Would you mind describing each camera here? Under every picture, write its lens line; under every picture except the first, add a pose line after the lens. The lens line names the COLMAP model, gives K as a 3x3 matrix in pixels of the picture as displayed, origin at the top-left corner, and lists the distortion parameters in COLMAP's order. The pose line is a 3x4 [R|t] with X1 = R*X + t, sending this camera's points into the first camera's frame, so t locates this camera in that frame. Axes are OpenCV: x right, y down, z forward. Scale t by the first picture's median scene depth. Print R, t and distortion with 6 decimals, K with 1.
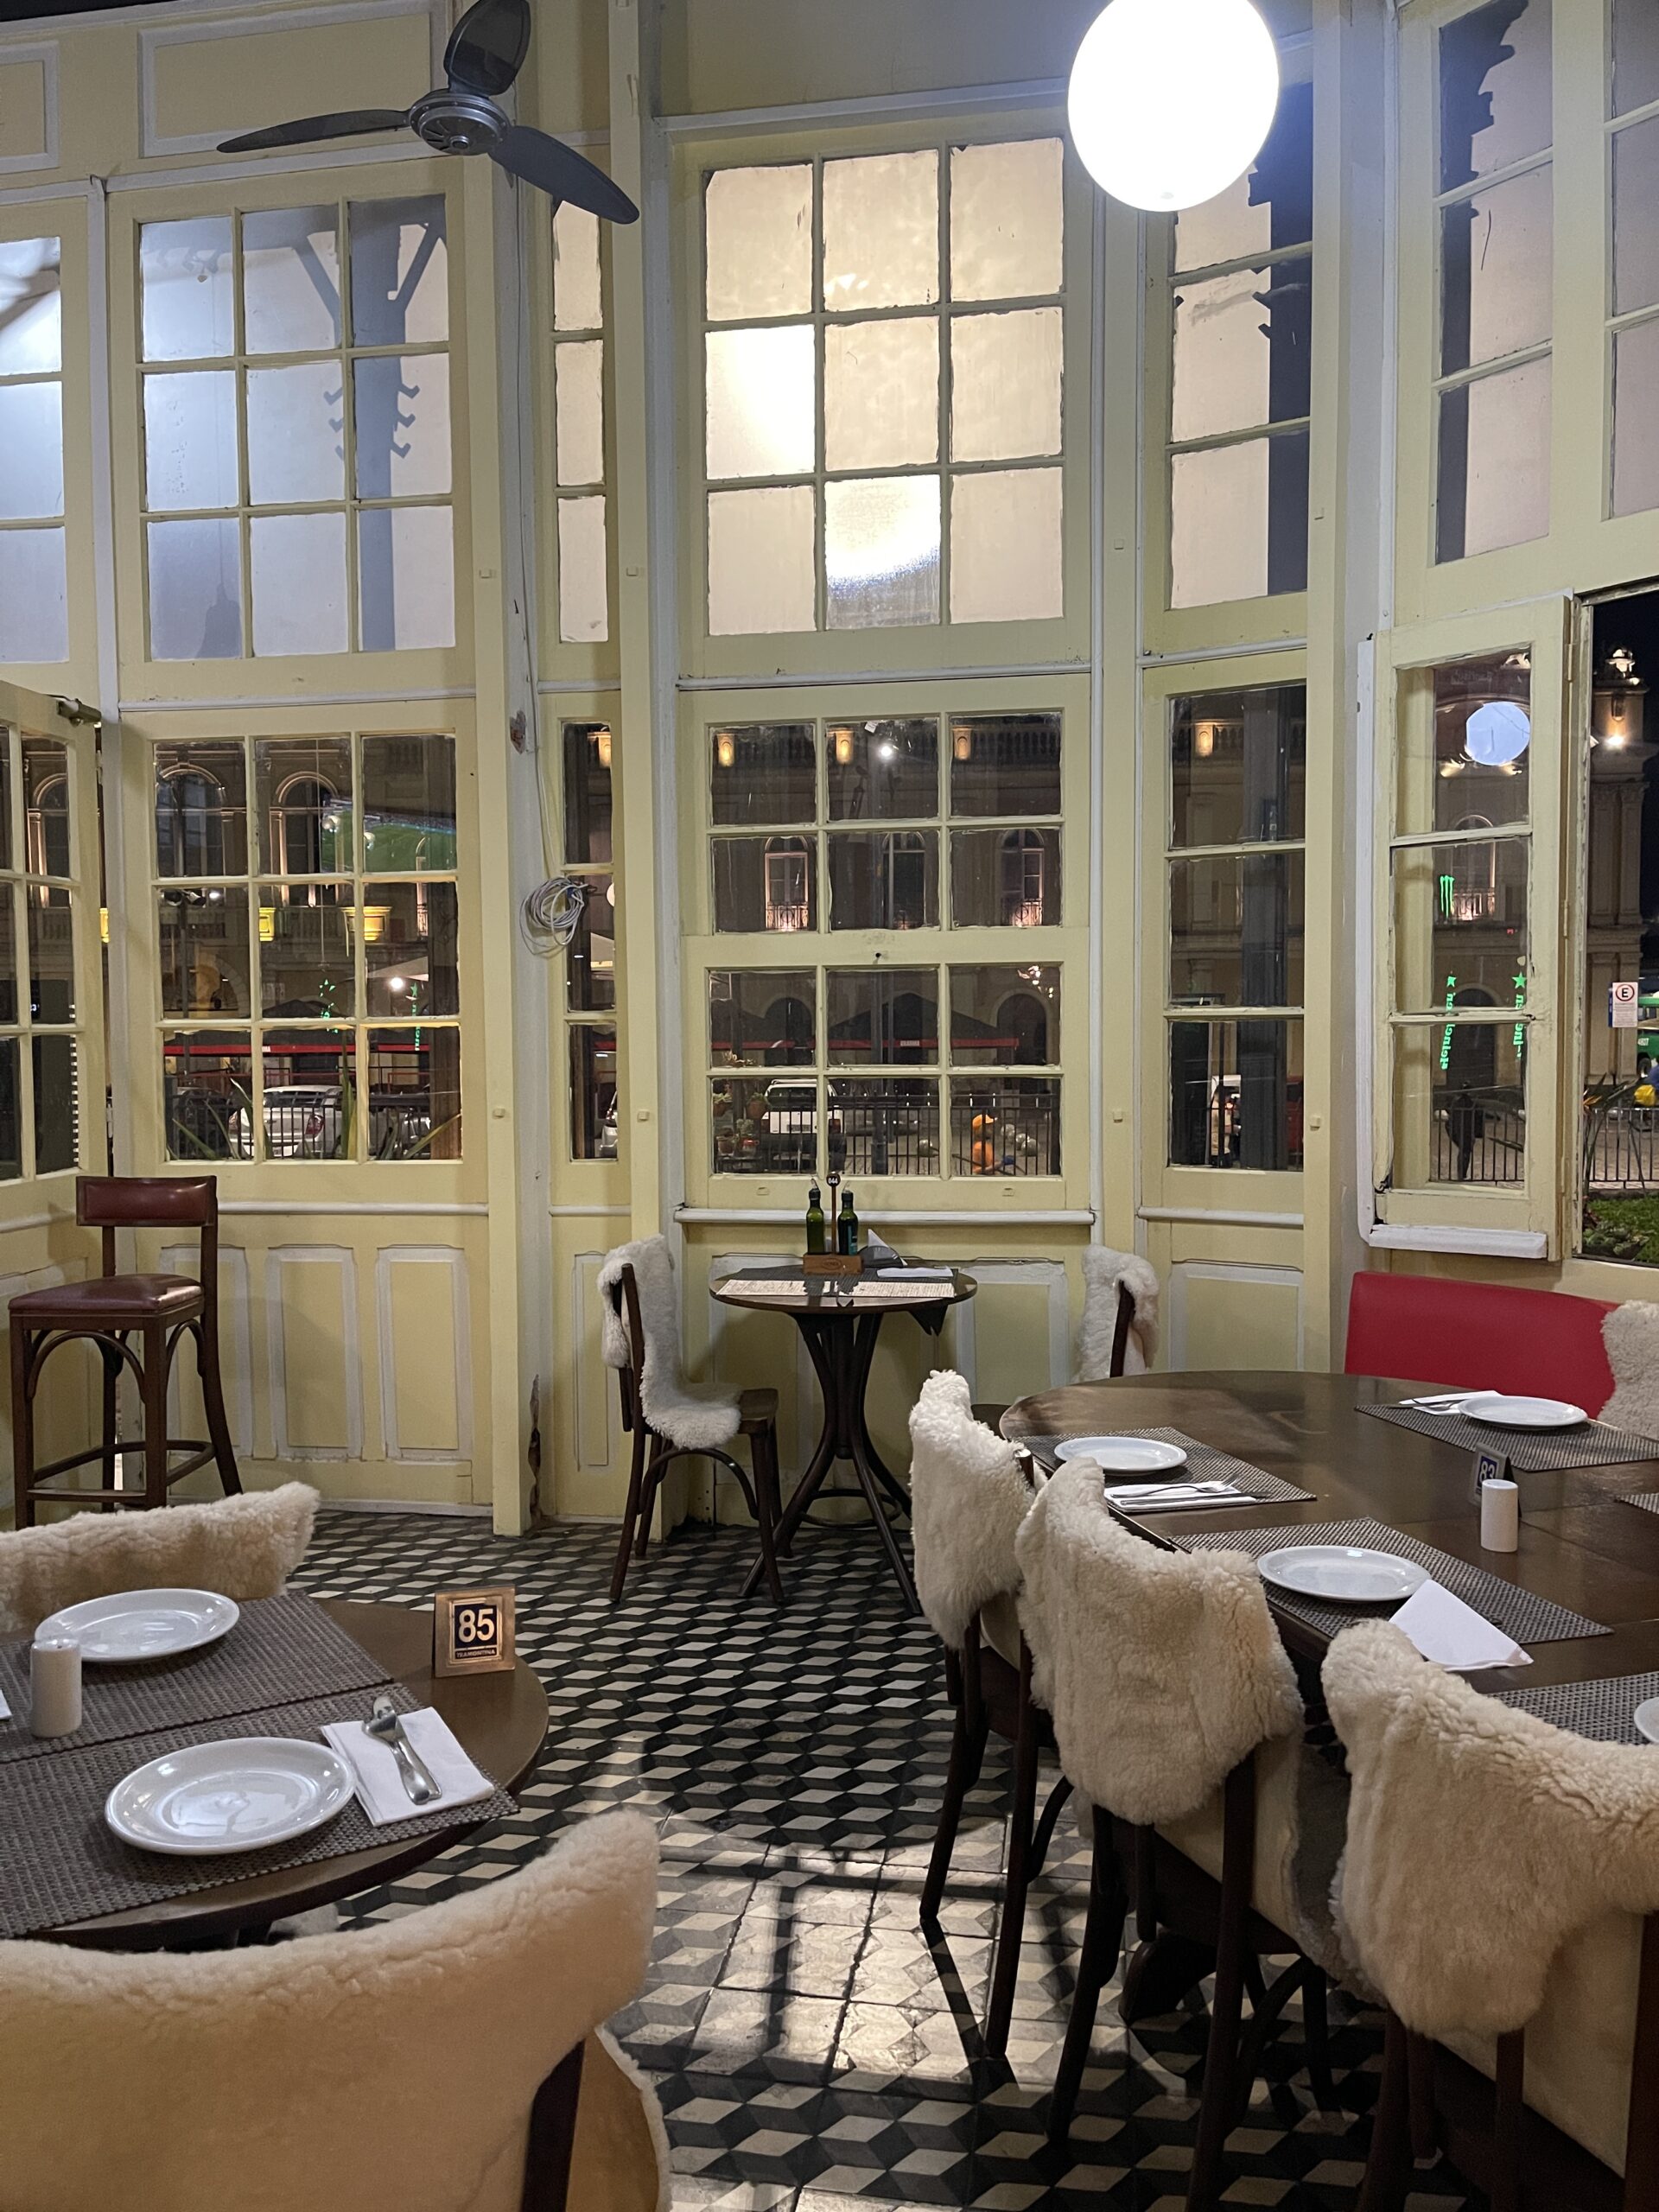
lens RADIAL K [[1634.2, 0, 819.4], [0, 1634.2, 1105.1], [0, 0, 1]] dist [0.000663, -0.013604]
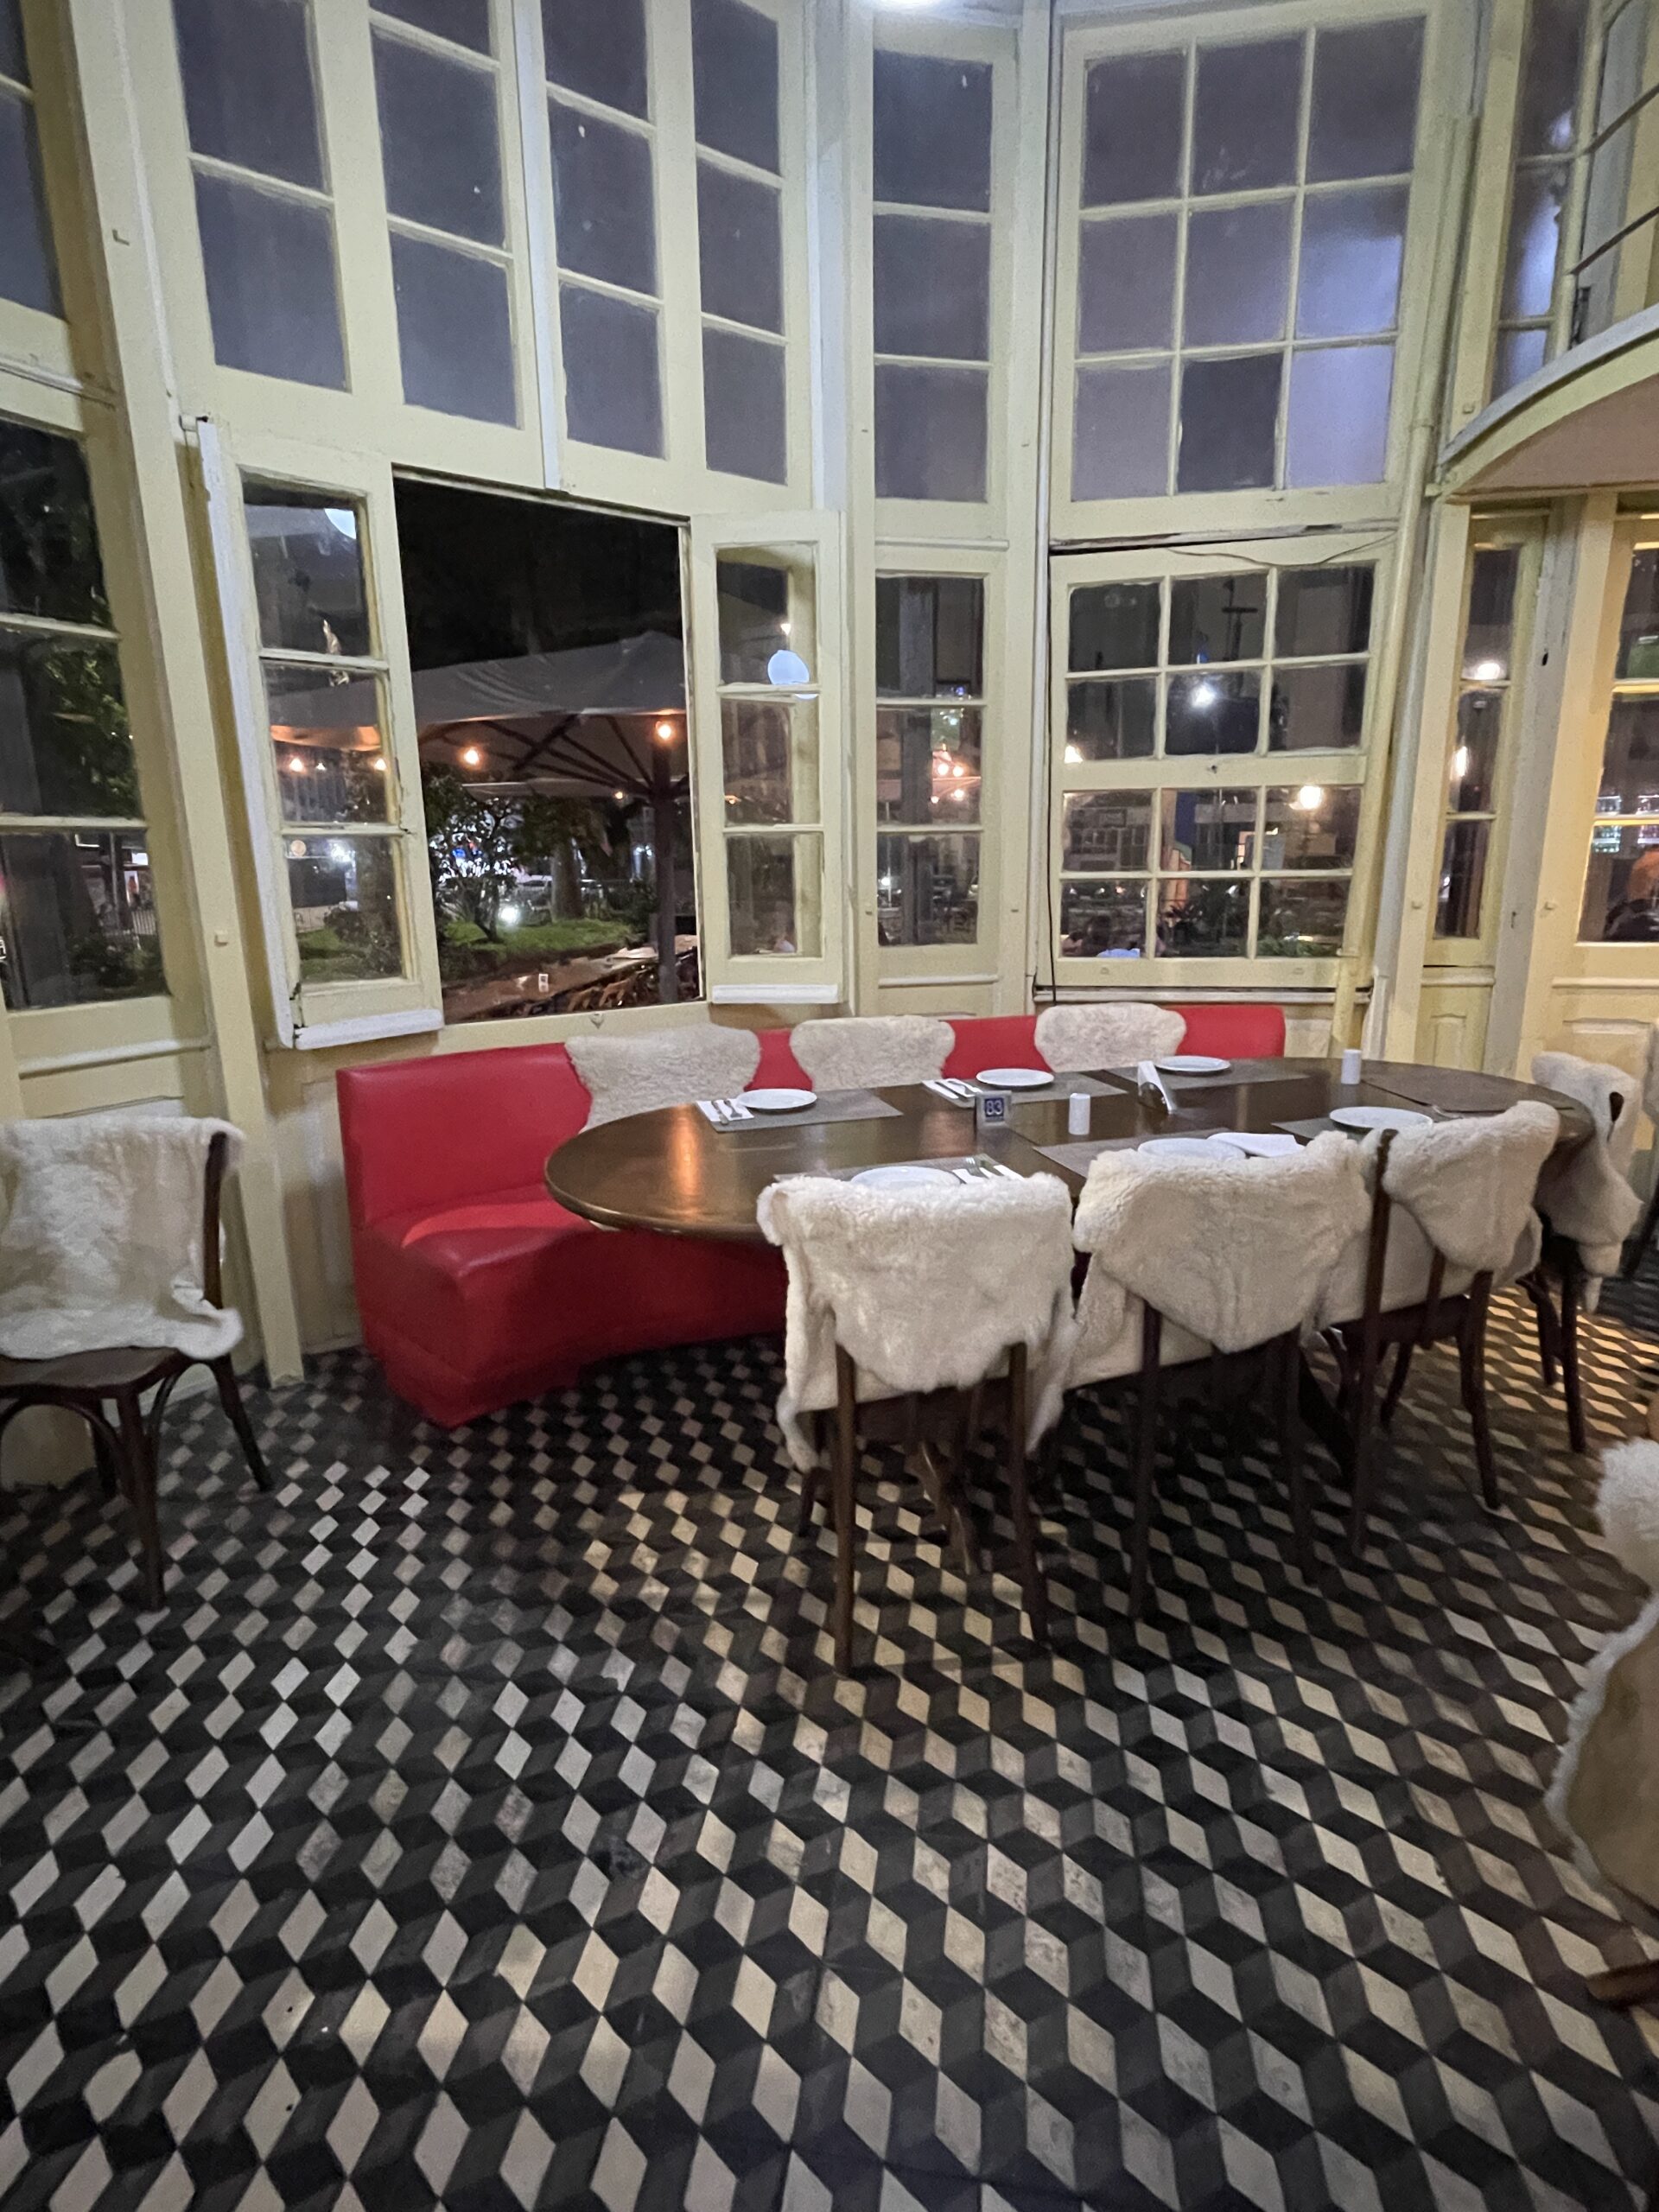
lens RADIAL K [[1082.7, 0, 816.7], [0, 1082.7, 1108.5], [0, 0, 1]] dist [-0.014037, 0.007015]
pose [[-0.013800, -0.215961, 0.976304, -0.357120], [0.040872, 0.975460, 0.216352, -0.019336], [-0.999069, 0.042889, -0.004635, 0.642466]]
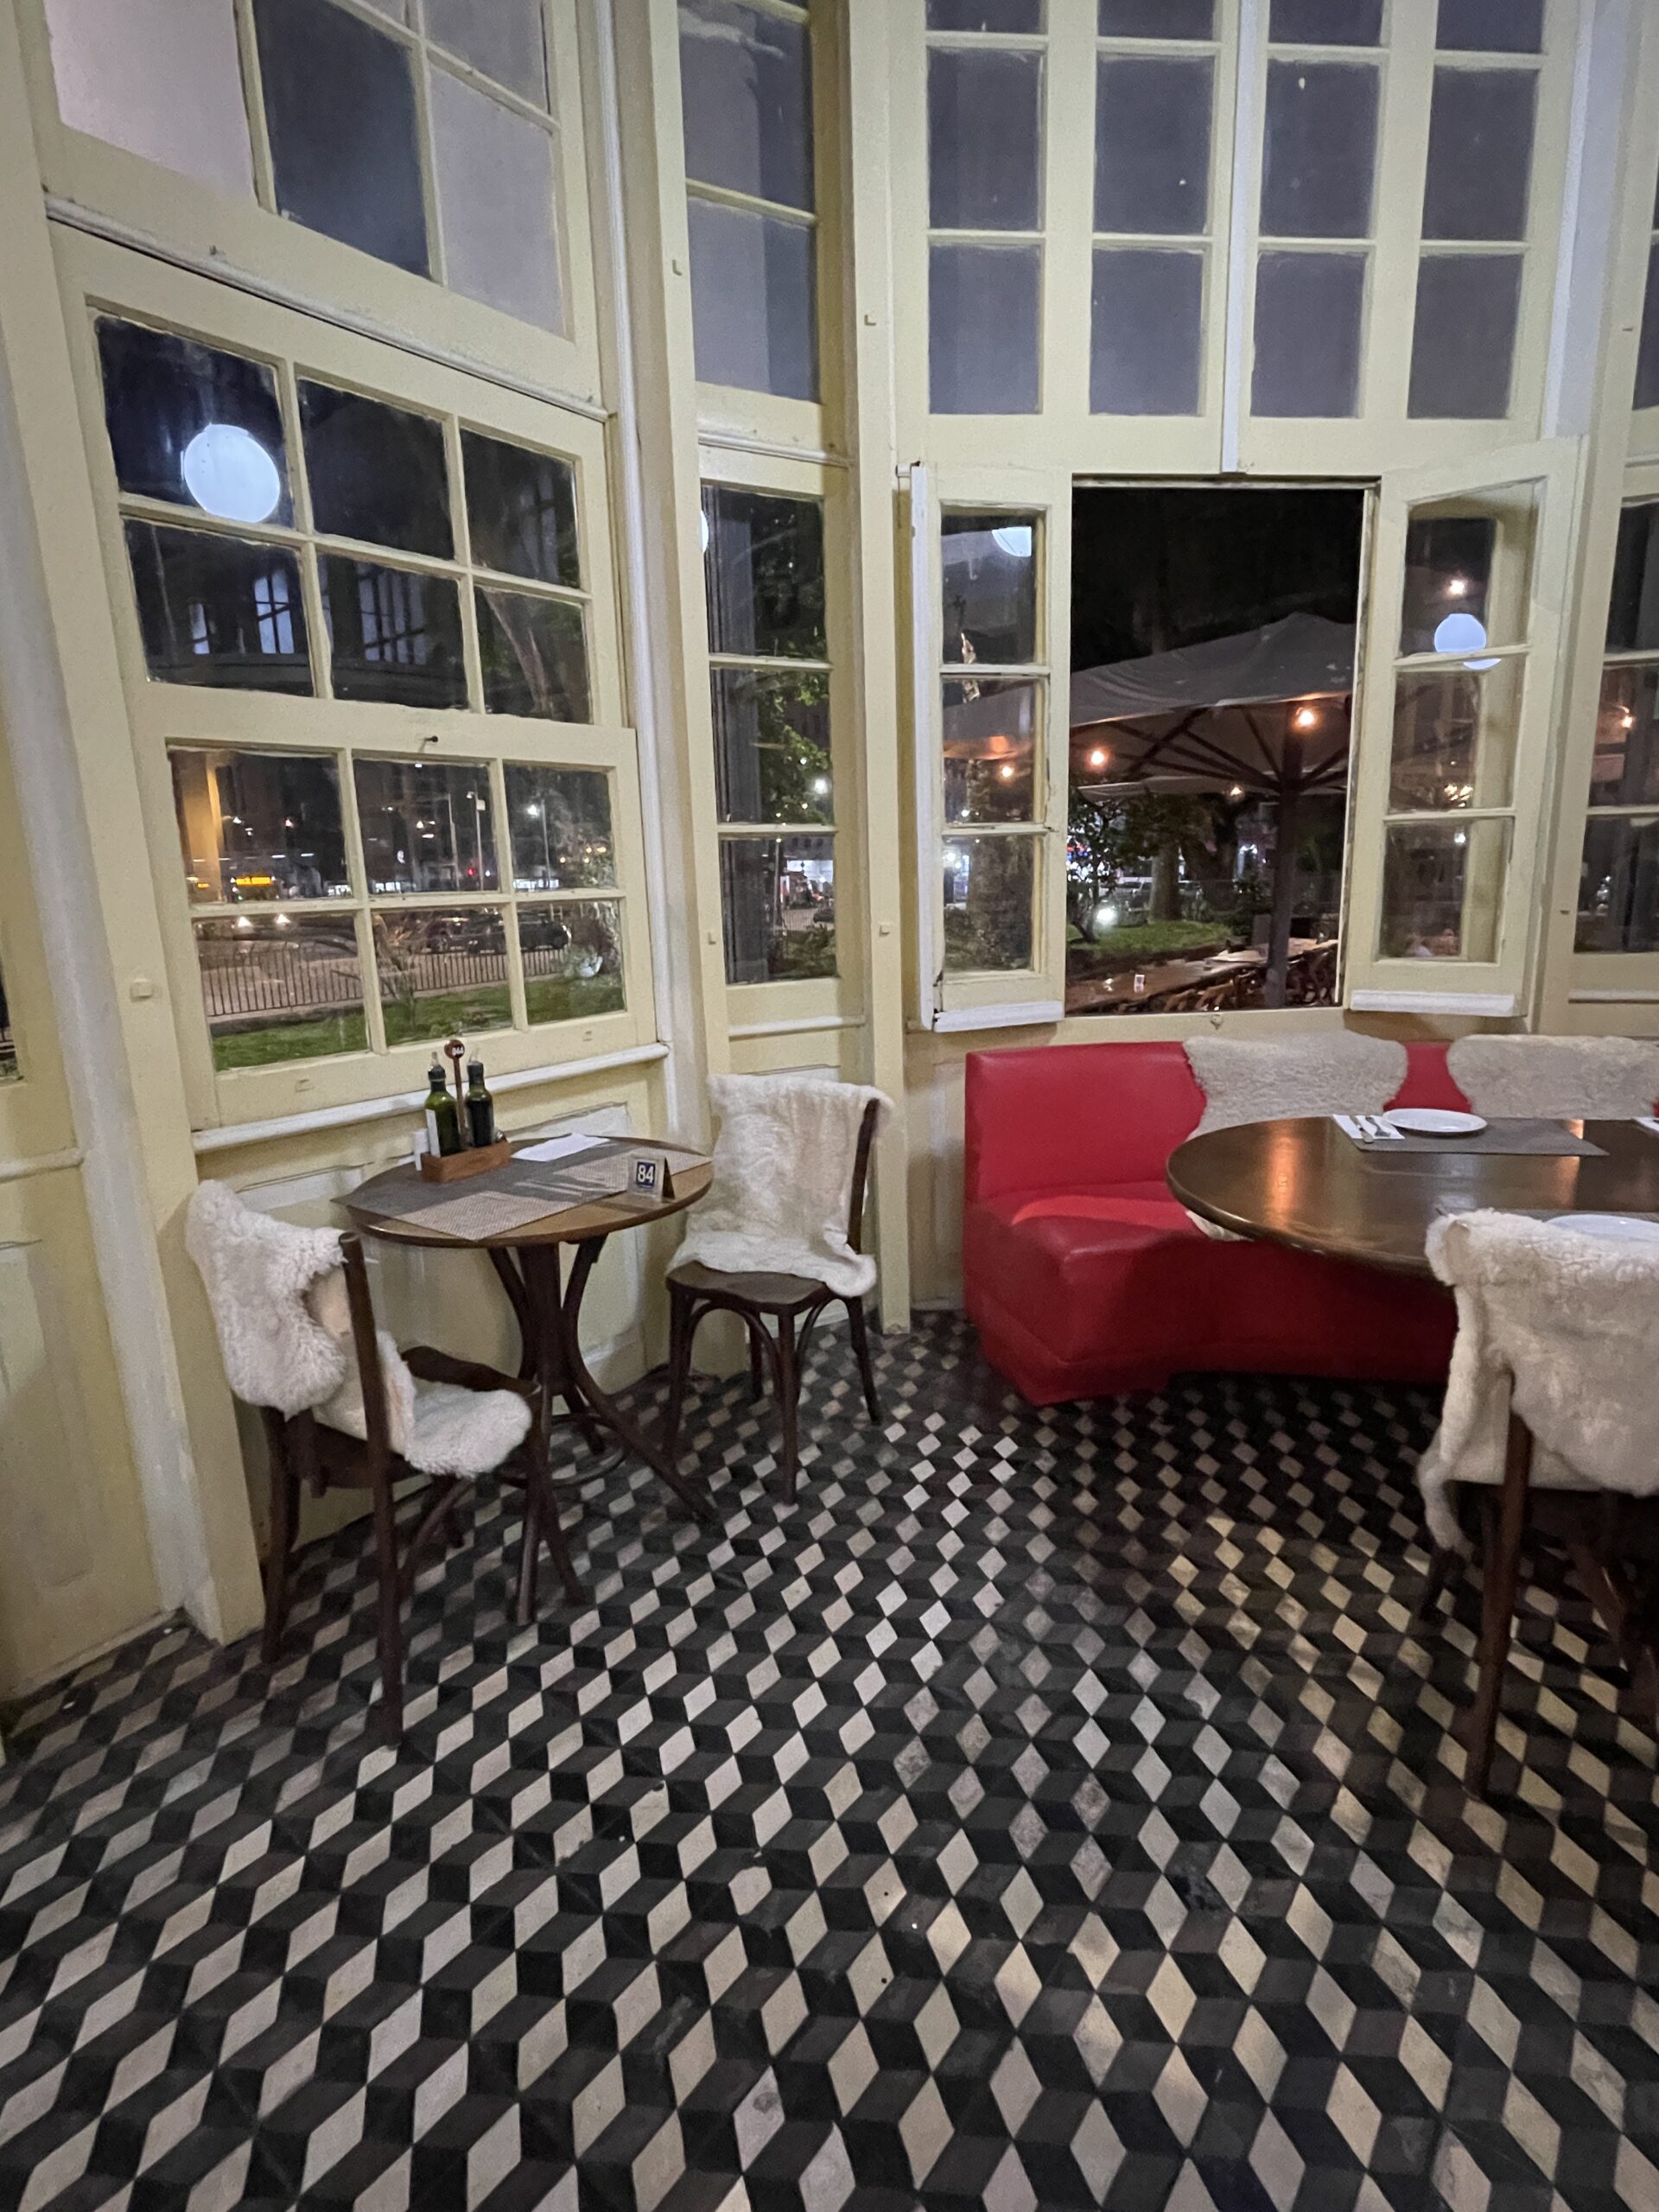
lens RADIAL K [[1082.7, 0, 818.7], [0, 1082.7, 1106.4], [0, 0, 1]] dist [-0.014037, 0.007015]
pose [[0.485105, -0.188372, 0.853926, -0.364023], [0.046876, 0.980720, 0.189712, -0.016041], [-0.873199, -0.052002, 0.484582, 0.671650]]
